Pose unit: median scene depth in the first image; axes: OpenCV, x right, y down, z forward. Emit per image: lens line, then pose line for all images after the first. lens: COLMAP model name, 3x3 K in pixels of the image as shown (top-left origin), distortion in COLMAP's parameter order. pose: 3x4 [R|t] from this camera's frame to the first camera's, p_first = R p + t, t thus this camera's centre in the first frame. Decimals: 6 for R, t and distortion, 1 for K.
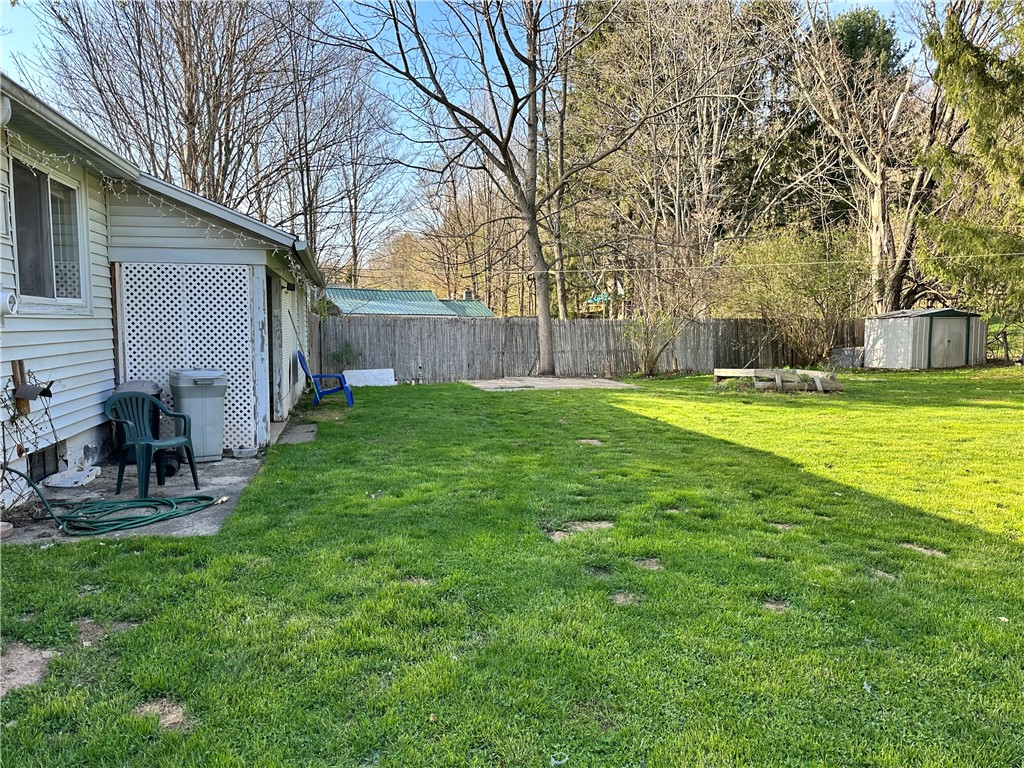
lens RADIAL K [[724.2, 0, 527.3], [0, 724.2, 383.2], [0, 0, 1]] dist [0.071426, -0.076091]
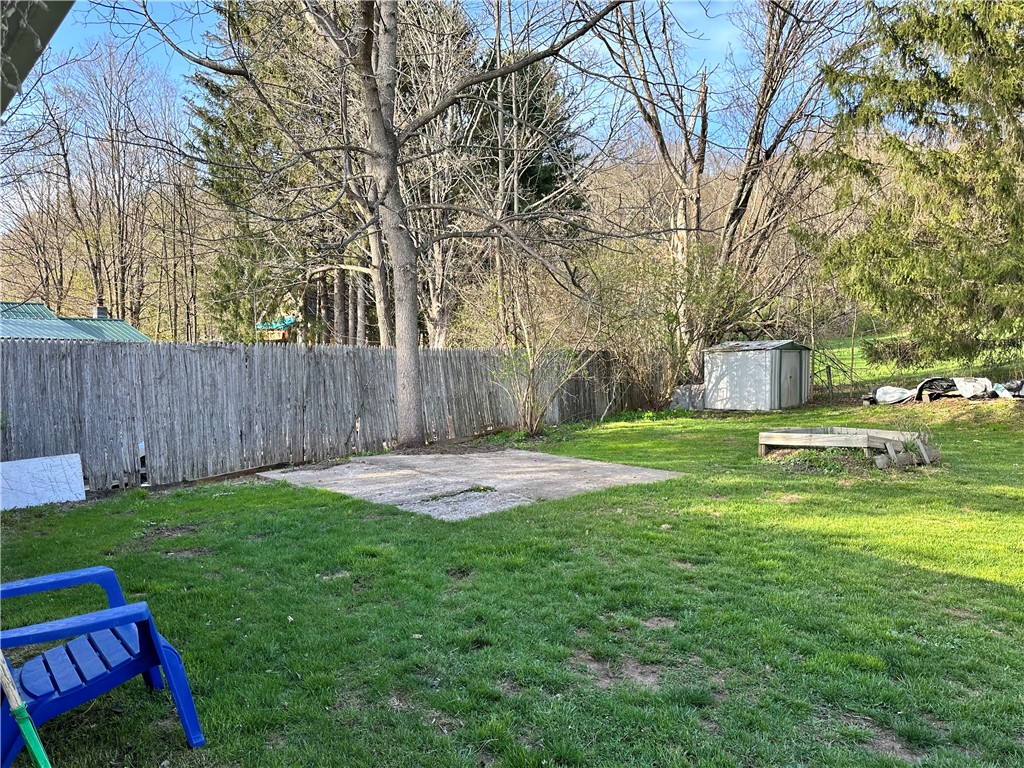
lens RADIAL K [[724.2, 0, 512.3], [0, 724.2, 388.2], [0, 0, 1]] dist [0.071426, -0.076091]
pose [[0.881883, -0.017542, 0.471141, -0.153534], [0.036607, 0.998838, -0.031332, -0.034098], [-0.470044, 0.044878, 0.881501, 0.449554]]
